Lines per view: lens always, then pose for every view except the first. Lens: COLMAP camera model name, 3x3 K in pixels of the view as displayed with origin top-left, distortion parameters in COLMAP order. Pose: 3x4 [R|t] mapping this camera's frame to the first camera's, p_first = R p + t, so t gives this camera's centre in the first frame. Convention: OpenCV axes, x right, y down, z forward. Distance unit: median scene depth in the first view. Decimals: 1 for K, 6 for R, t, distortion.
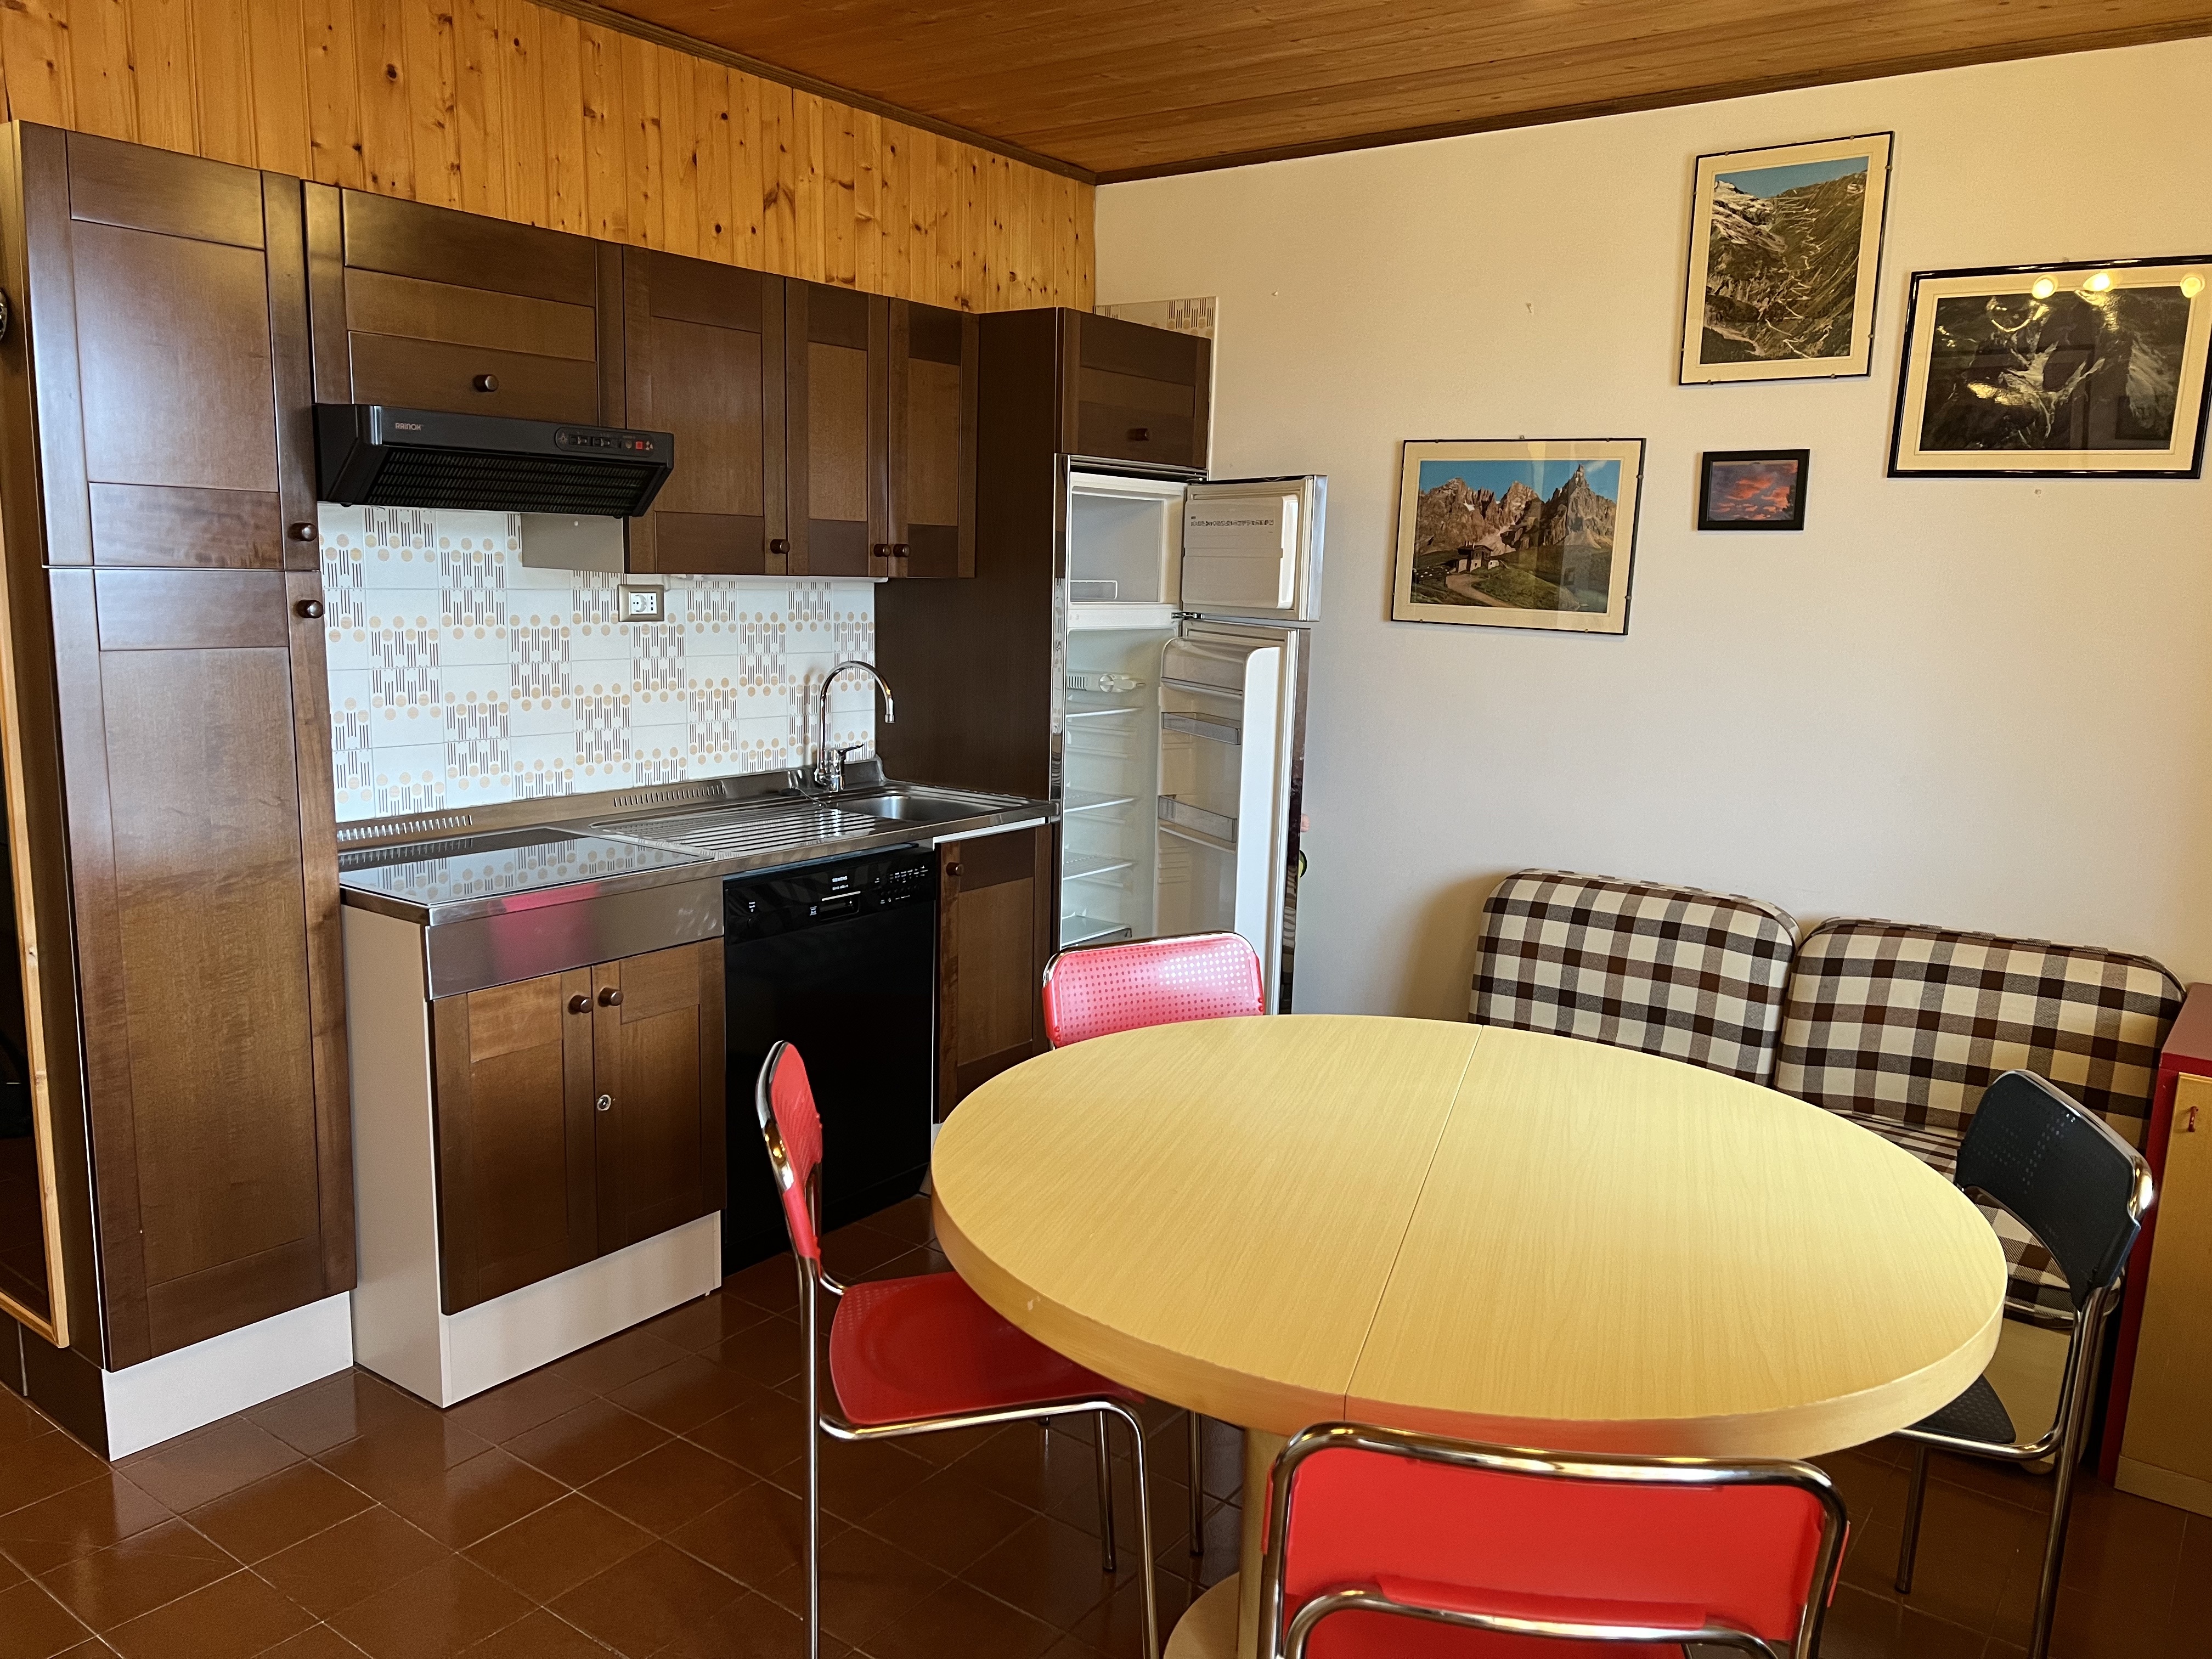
lens RADIAL K [[1661.6, 0, 1117.8], [0, 1661.6, 825.7], [0, 0, 1]] dist [0.034236, -0.020879]
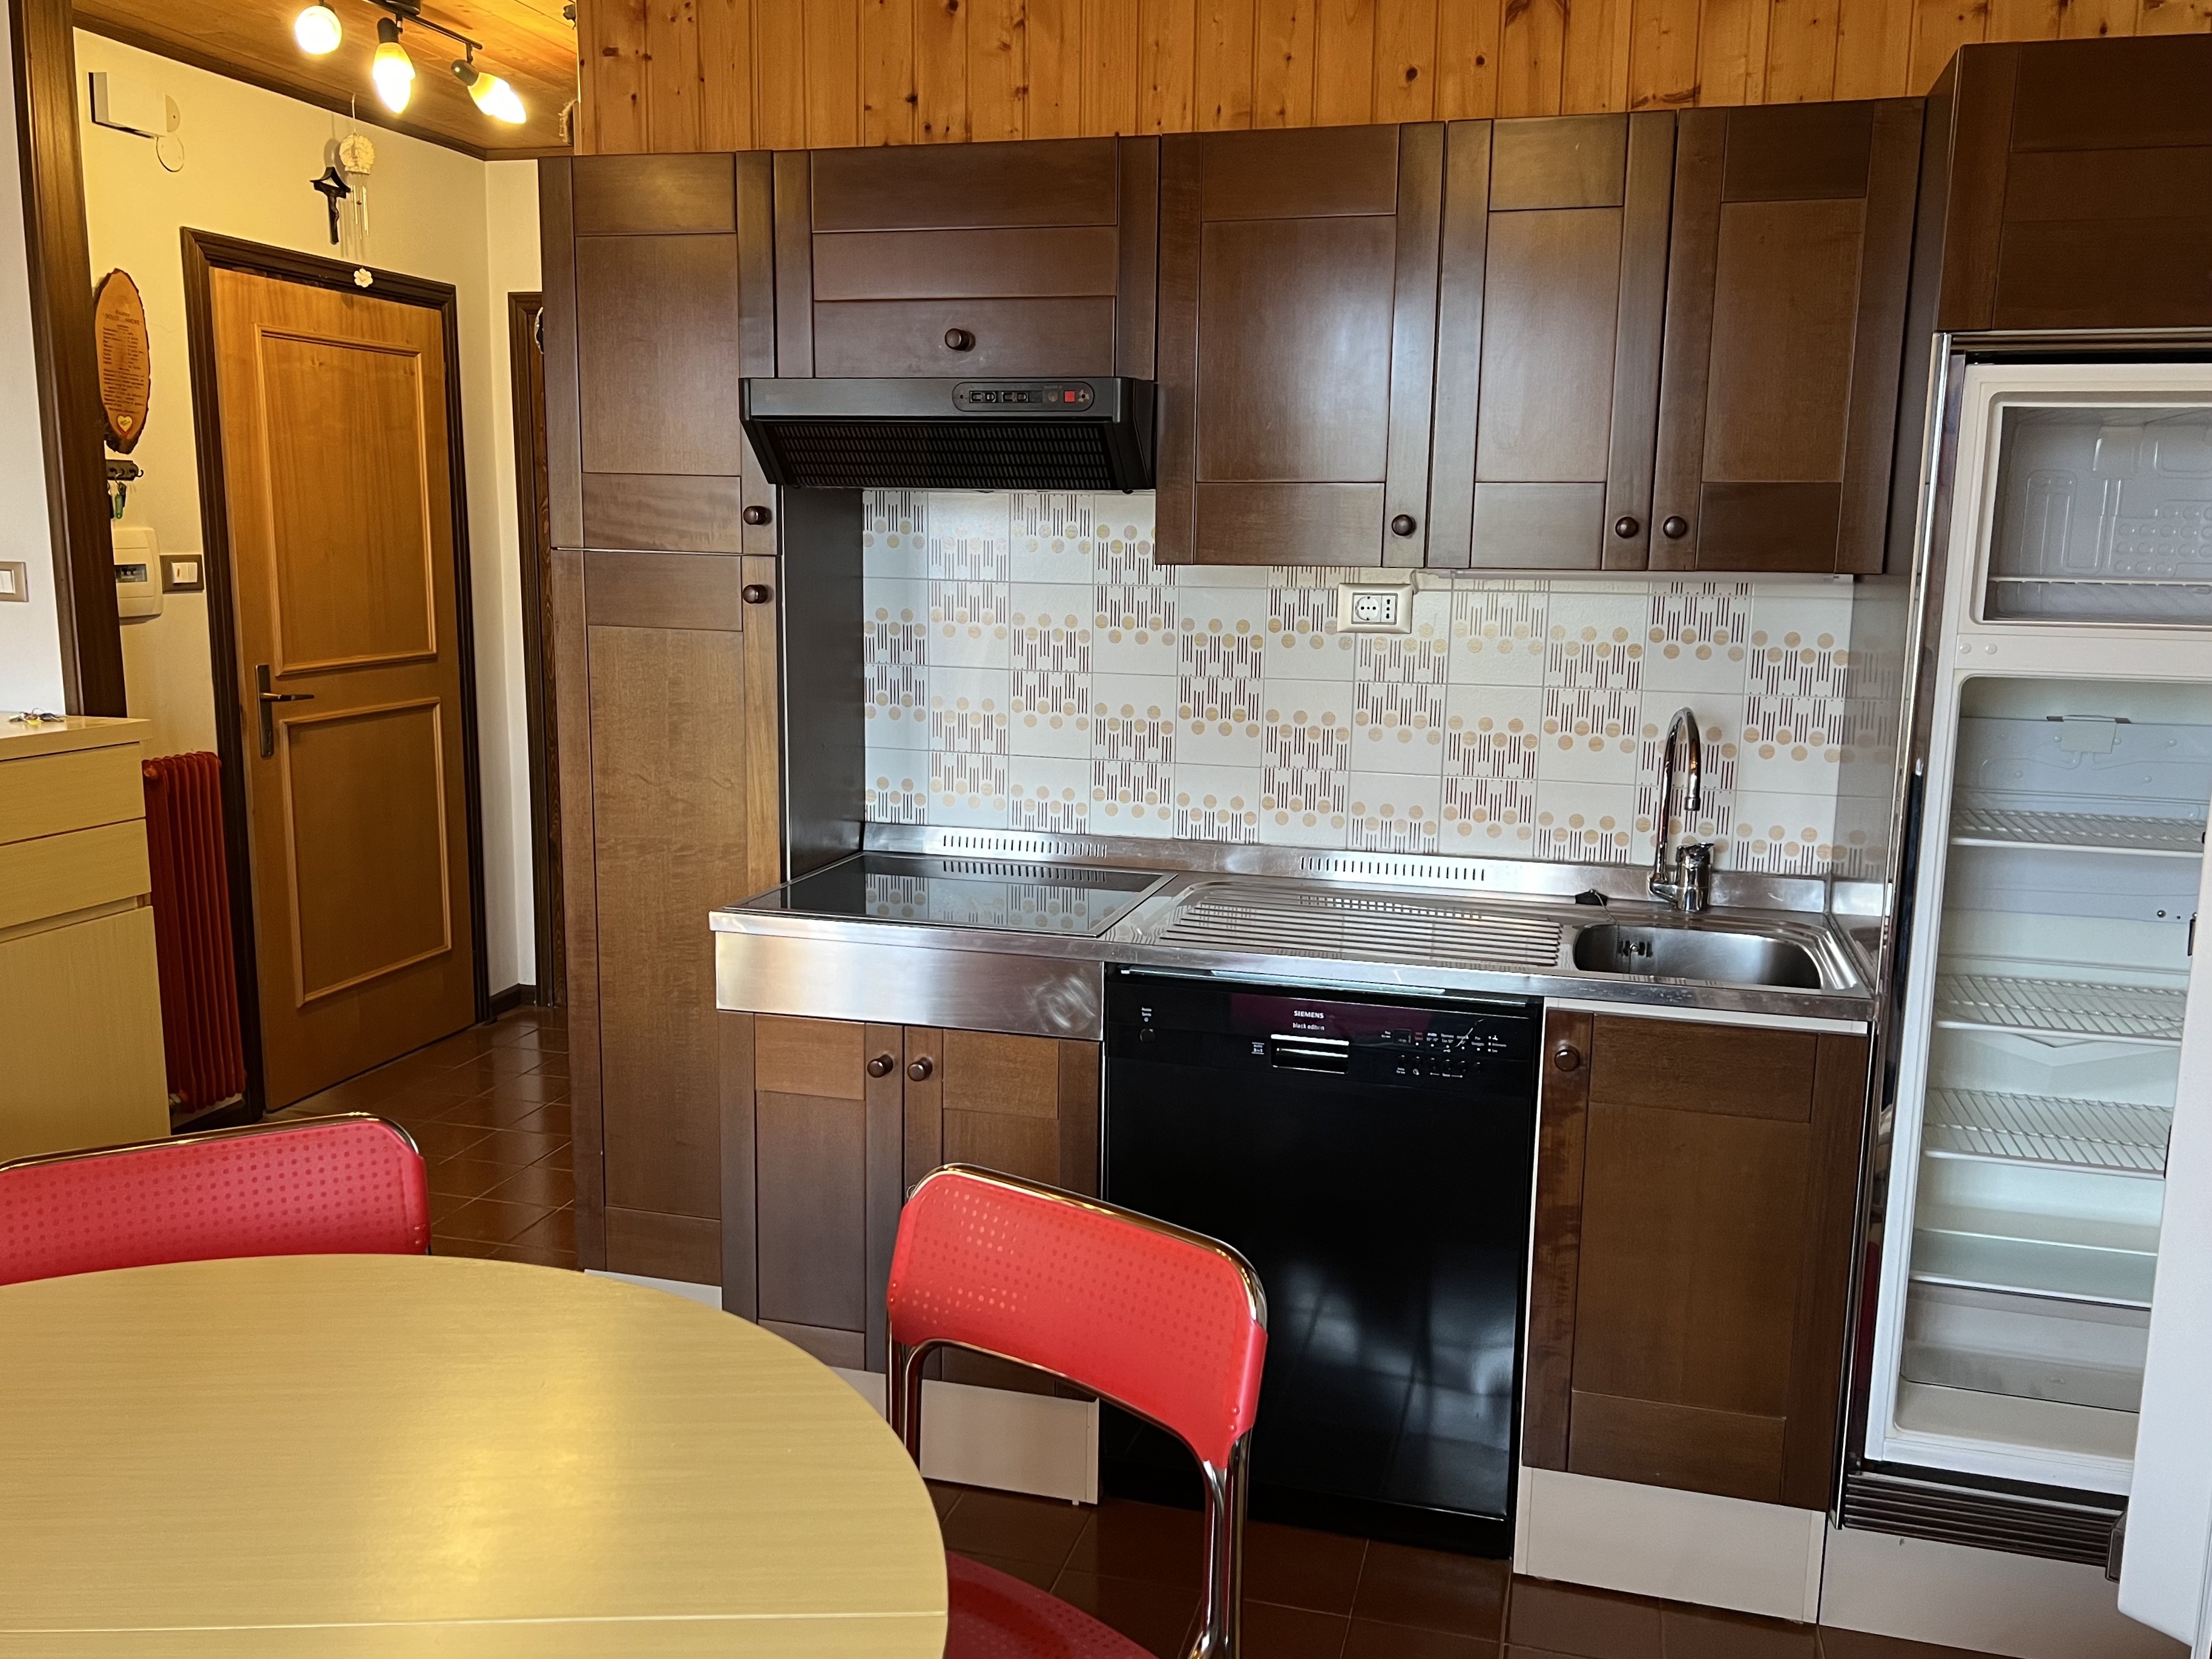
lens RADIAL K [[1806.0, 0, 1120.7], [0, 1806.0, 849.7], [0, 0, 1]] dist [0.058206, -0.054469]
pose [[0.357434, 0.138220, -0.923654, 0.485929], [-0.156360, 0.983885, 0.086726, -0.087665], [0.920757, 0.113424, 0.373286, 0.663392]]
